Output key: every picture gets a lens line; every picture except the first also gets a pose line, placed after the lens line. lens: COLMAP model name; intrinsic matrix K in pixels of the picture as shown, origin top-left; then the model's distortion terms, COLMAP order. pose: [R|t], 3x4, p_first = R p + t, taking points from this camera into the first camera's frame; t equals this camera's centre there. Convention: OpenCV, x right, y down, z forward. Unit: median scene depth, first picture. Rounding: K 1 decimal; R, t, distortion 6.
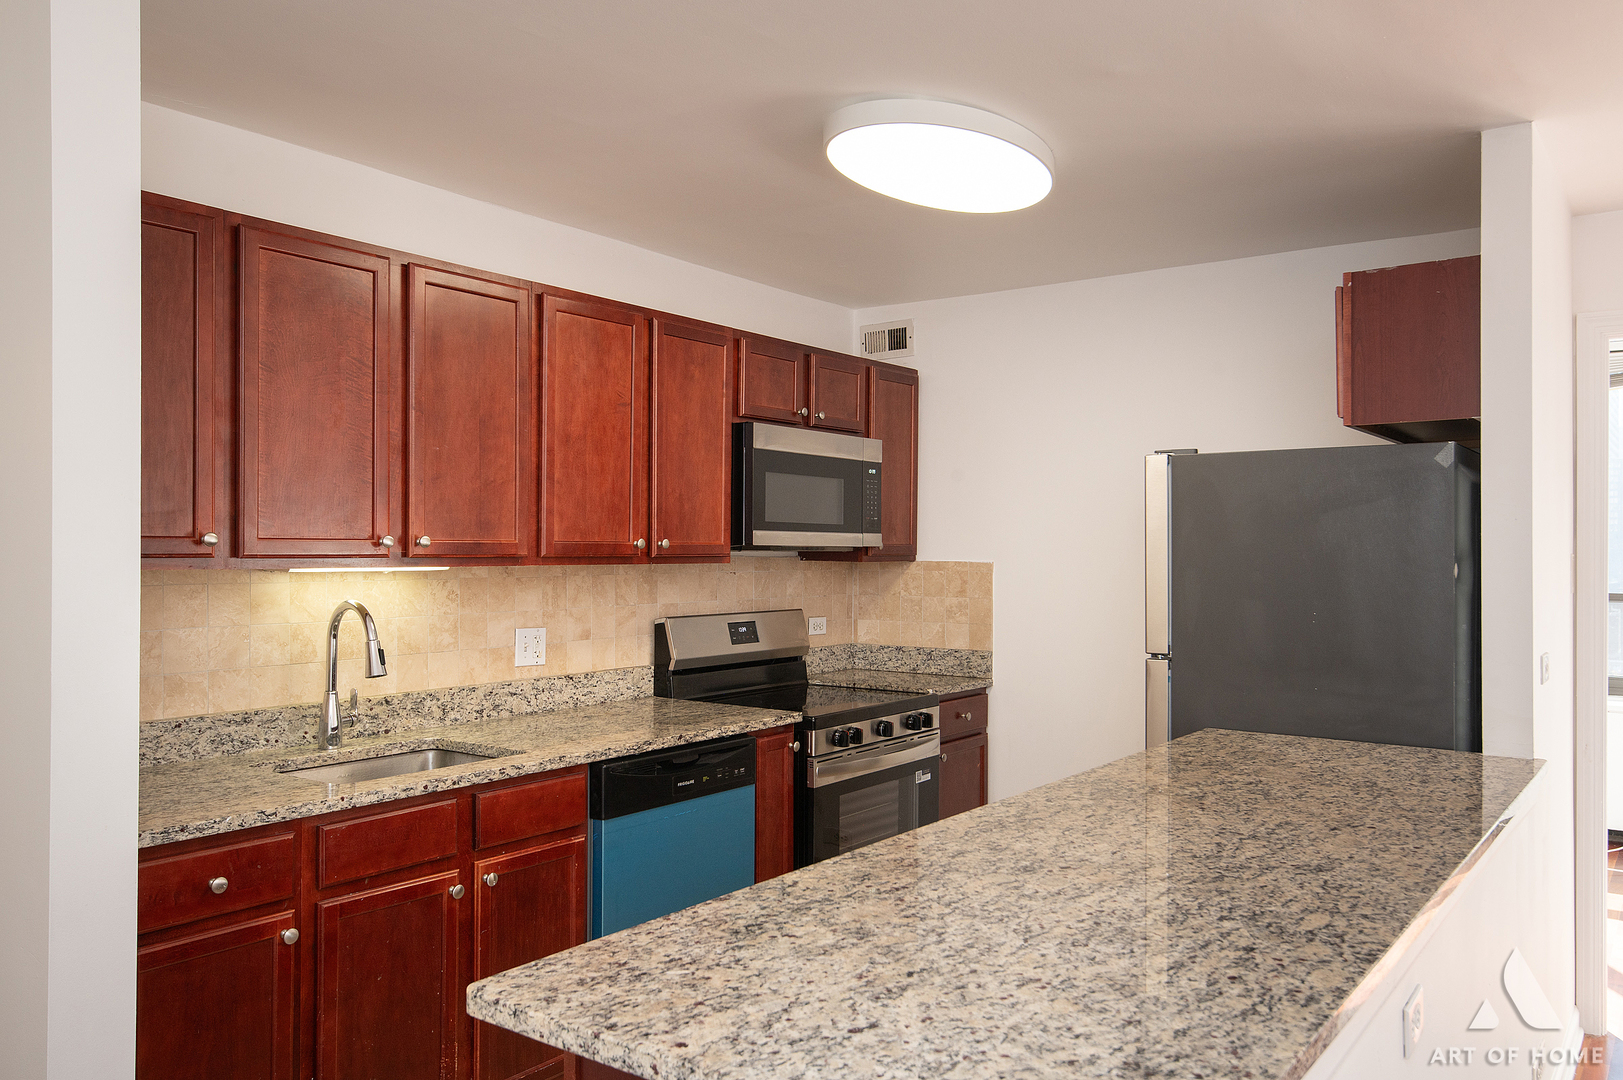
lens RADIAL K [[1224.4, 0, 813.0], [0, 1224.4, 543.6], [0, 0, 1]] dist [0.016812, 0.002075]
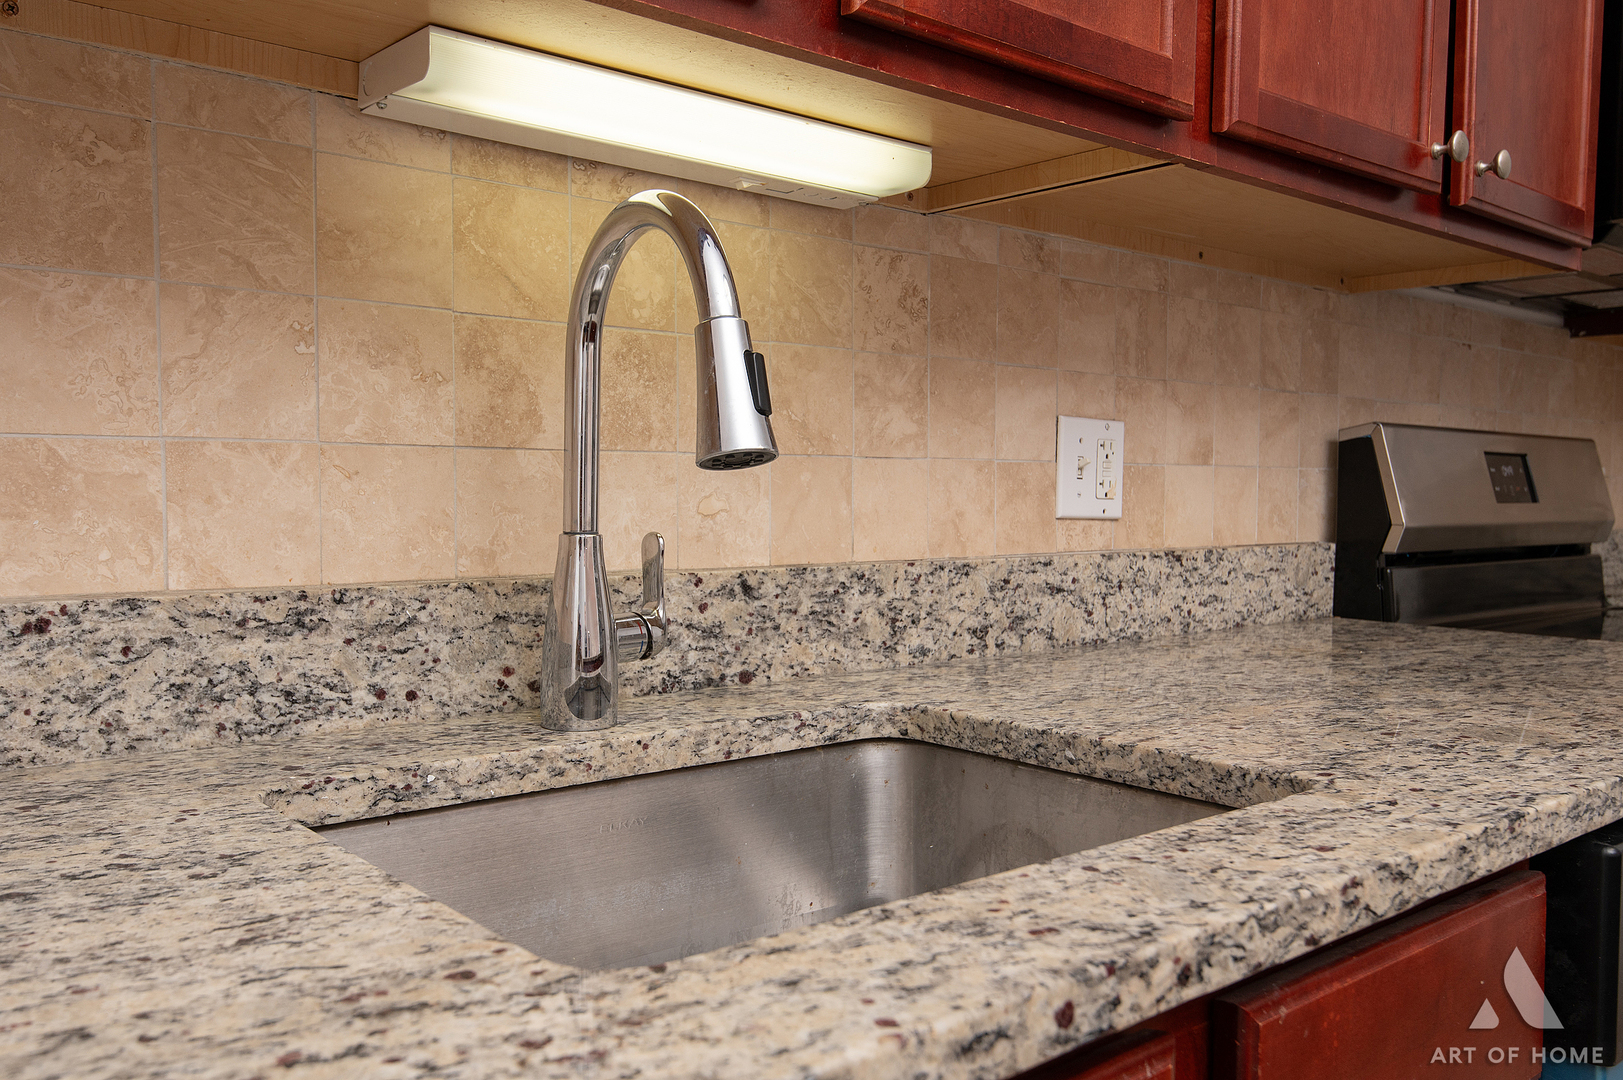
lens RADIAL K [[1354.1, 0, 810.7], [0, 1354.1, 542.3], [0, 0, 1]] dist [0.010446, 0.005811]
pose [[0.972215, 0.012230, -0.233771, -0.239664], [-0.001880, 0.999010, 0.044444, 0.098127], [0.234083, -0.042769, 0.971275, 0.635778]]
